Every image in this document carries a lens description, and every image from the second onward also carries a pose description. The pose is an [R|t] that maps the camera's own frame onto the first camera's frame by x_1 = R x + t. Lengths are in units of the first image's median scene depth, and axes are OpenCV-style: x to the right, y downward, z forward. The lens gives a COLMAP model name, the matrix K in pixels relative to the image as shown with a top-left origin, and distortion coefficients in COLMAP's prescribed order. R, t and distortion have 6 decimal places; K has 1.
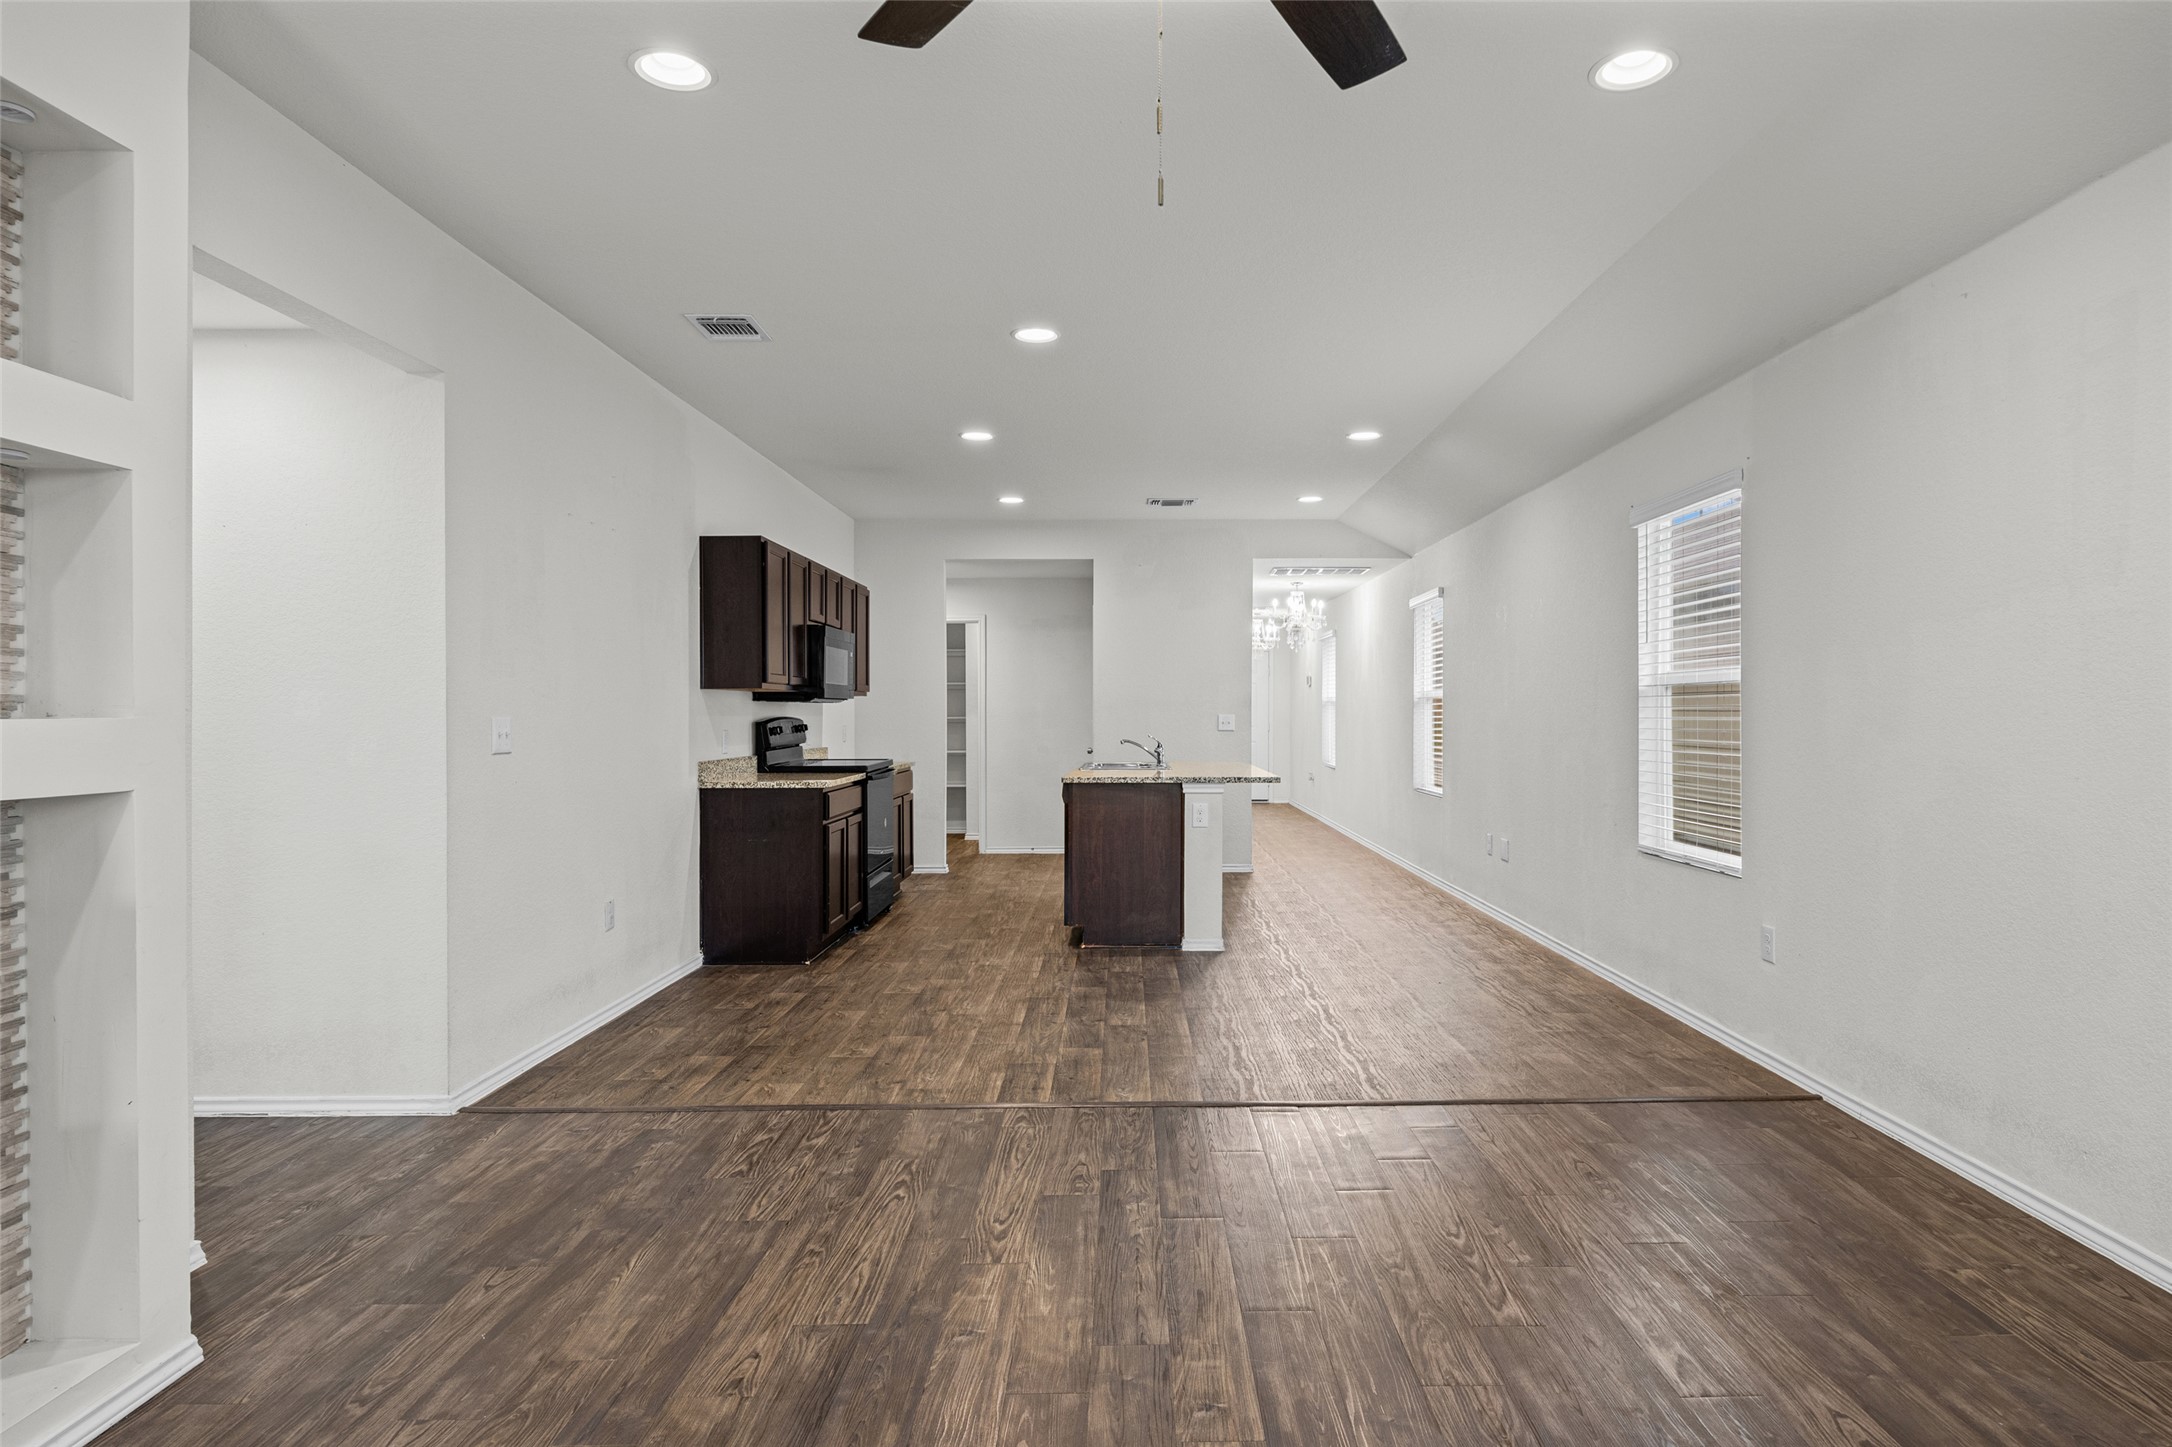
lens RADIAL K [[1210.7, 0, 1145.4], [0, 1210.7, 722.5], [0, 0, 1]] dist [-0.005170, -0.001906]
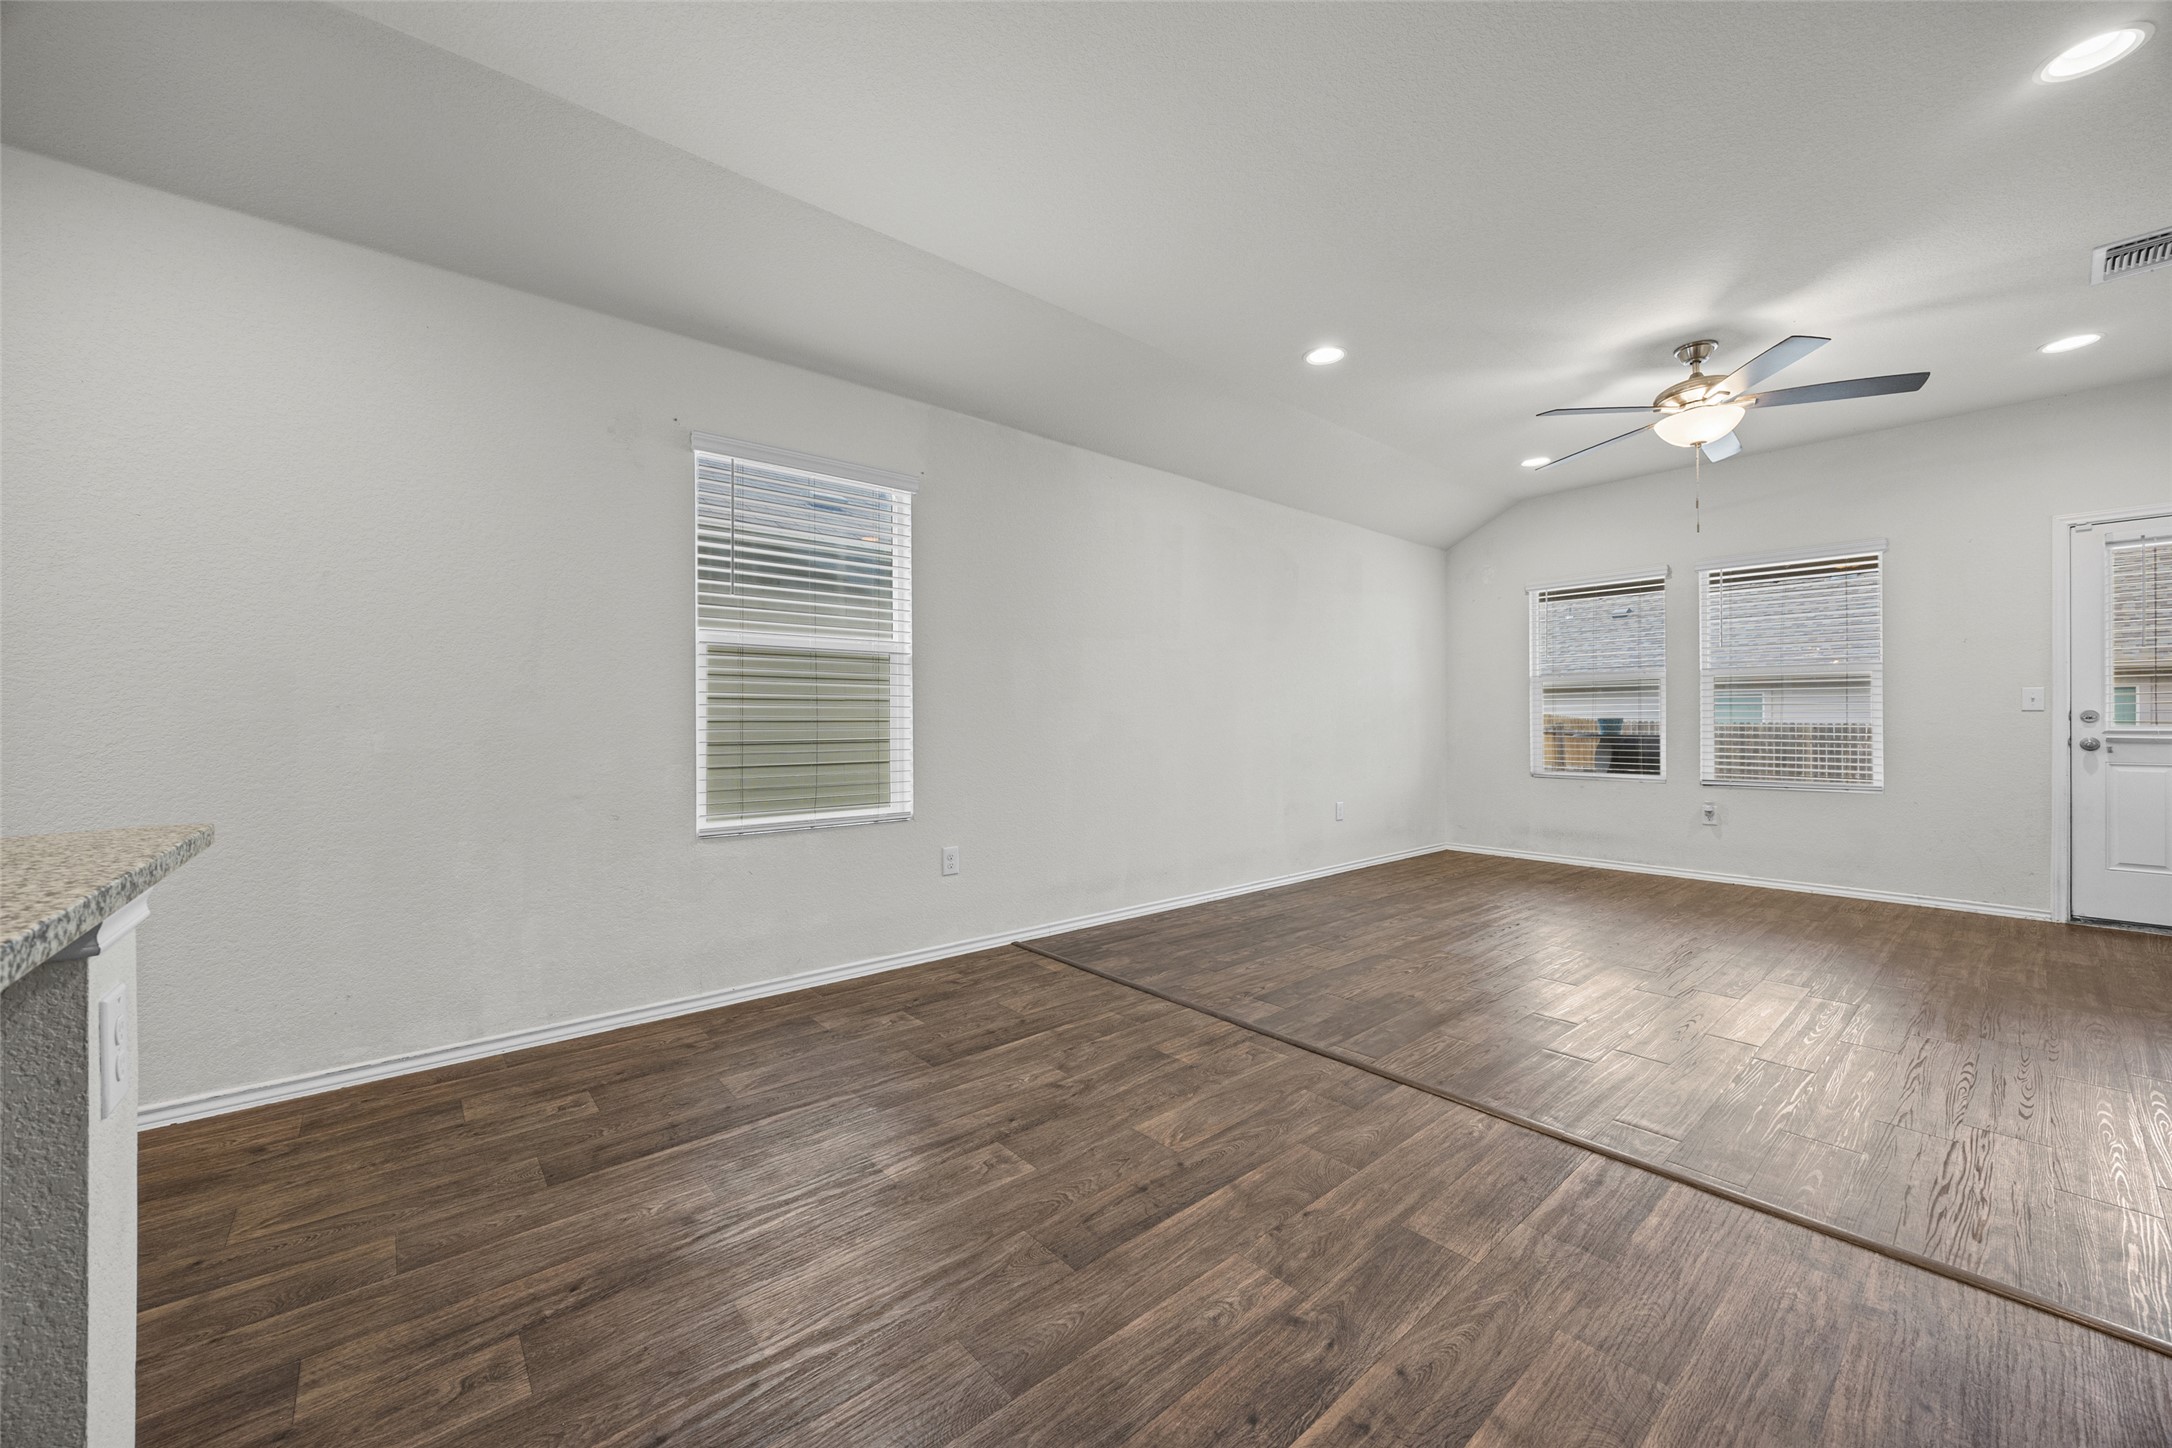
lens RADIAL K [[820.5, 0, 1088.1], [0, 820.5, 720.4], [0, 0, 1]] dist [-0.001709, -0.000338]
pose [[-0.633263, 0.006181, 0.773912, -0.181003], [0.008531, 0.999963, -0.001005, 0.025257], [-0.773890, 0.005966, -0.633292, 1.016434]]
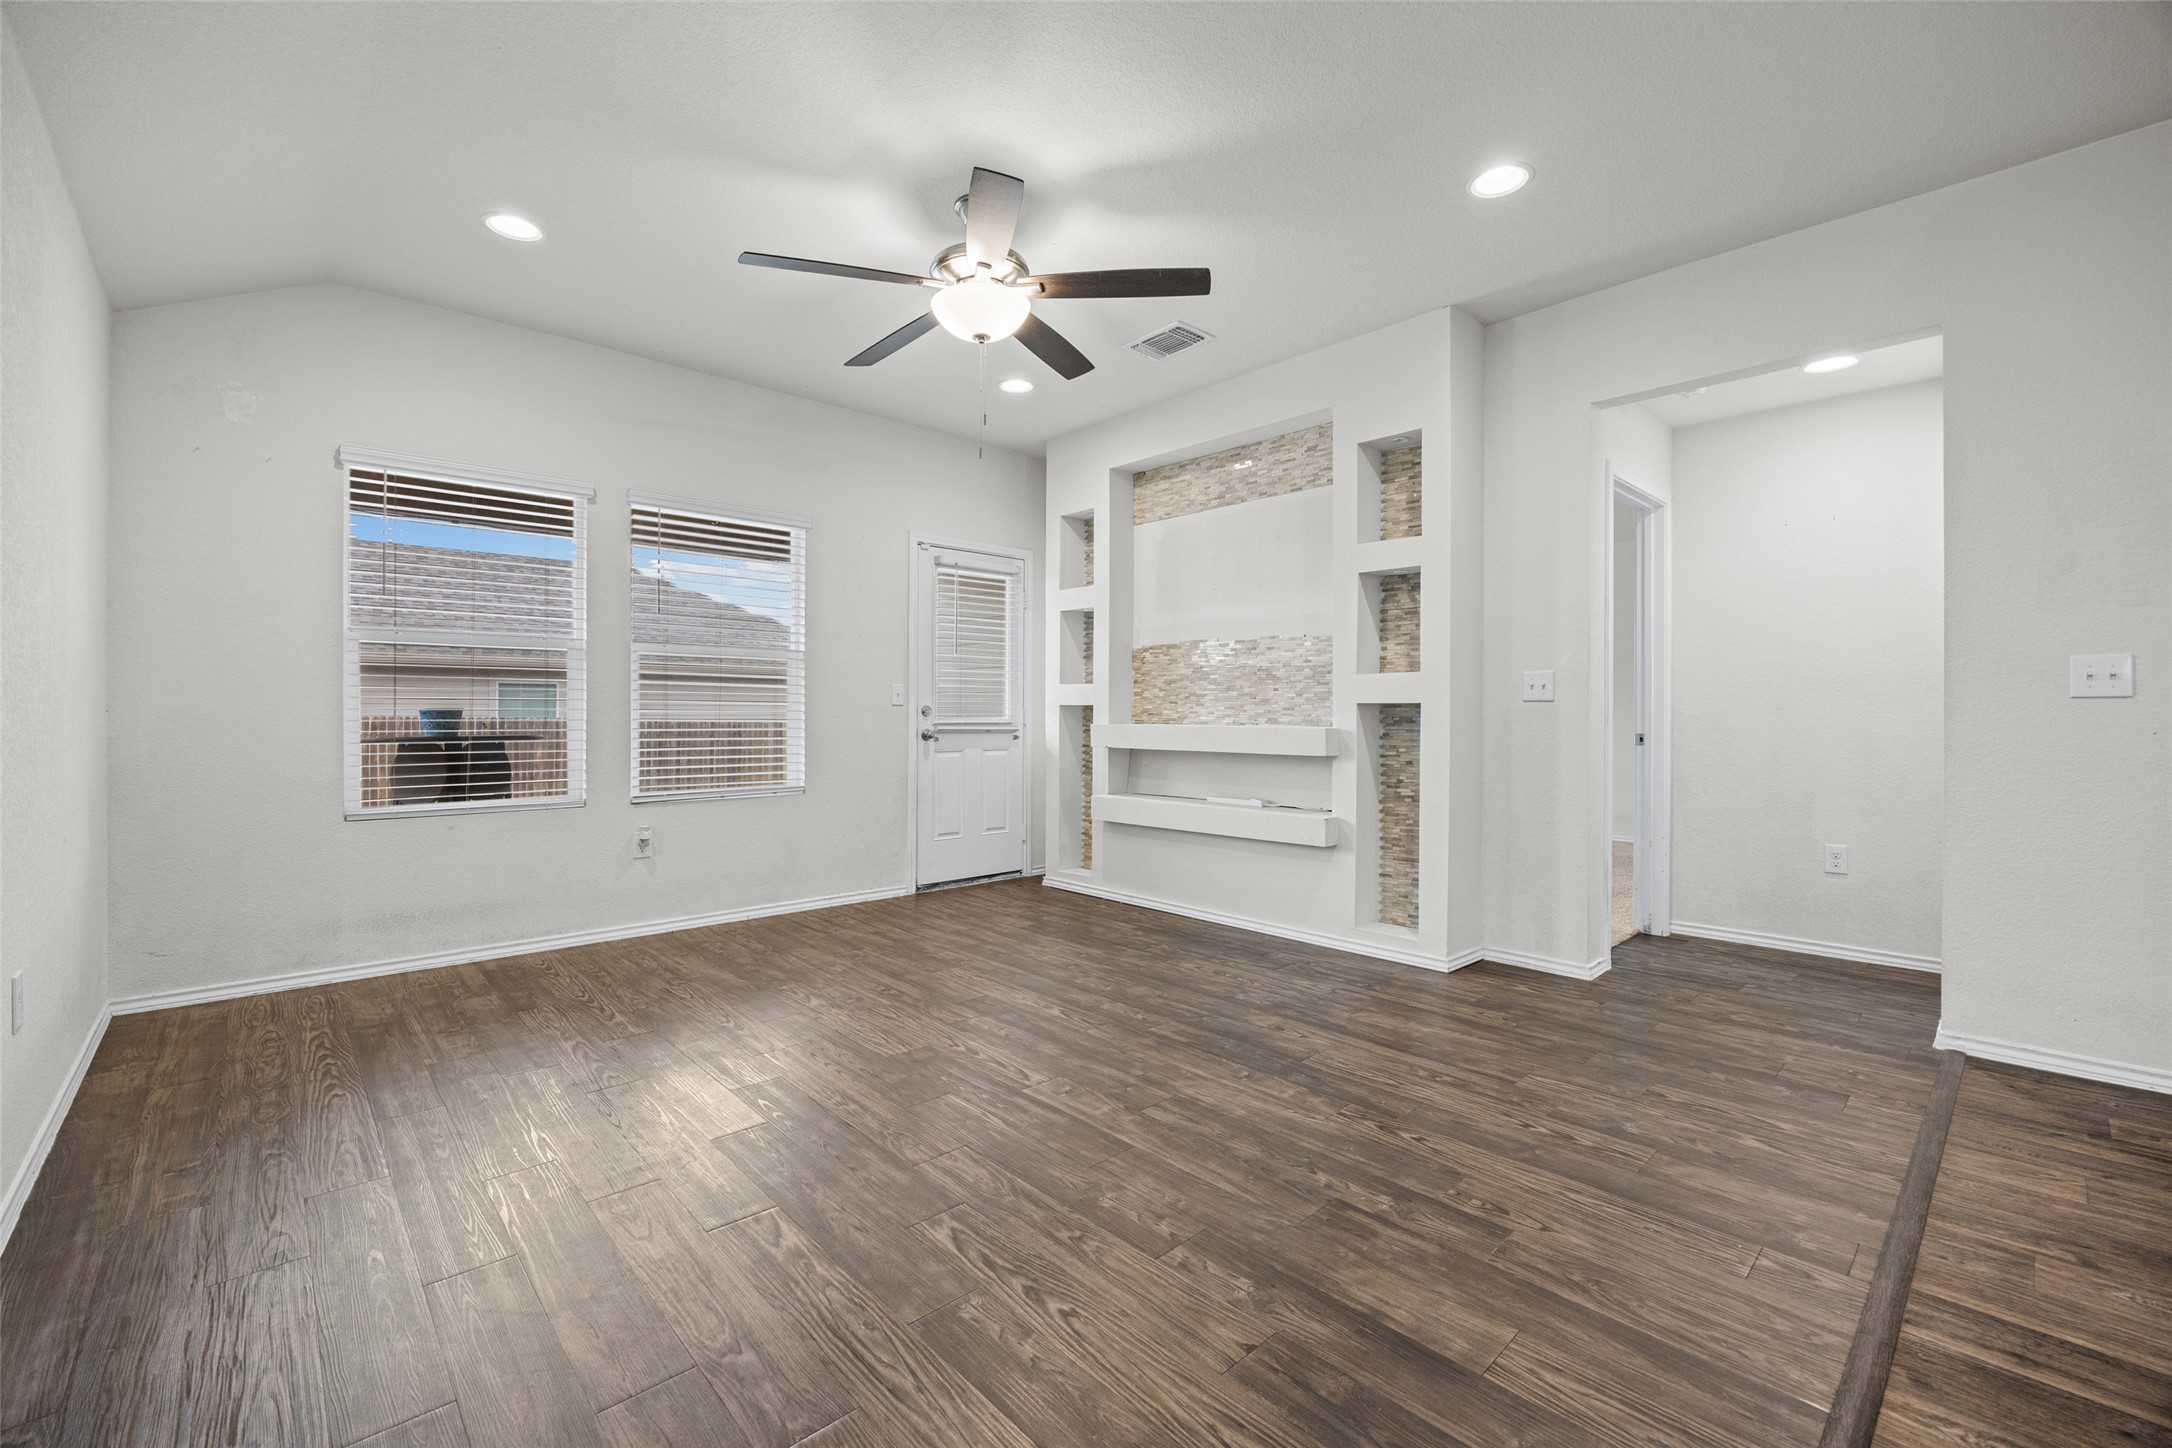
lens RADIAL K [[903.8, 0, 1077.5], [0, 903.8, 716.0], [0, 0, 1]] dist [-0.010330, -0.000131]
pose [[-0.746997, 0.005486, -0.664804, 0.296817], [-0.002588, 0.999934, 0.011160, 0.023266], [0.664822, 0.010057, -0.746934, 0.679408]]
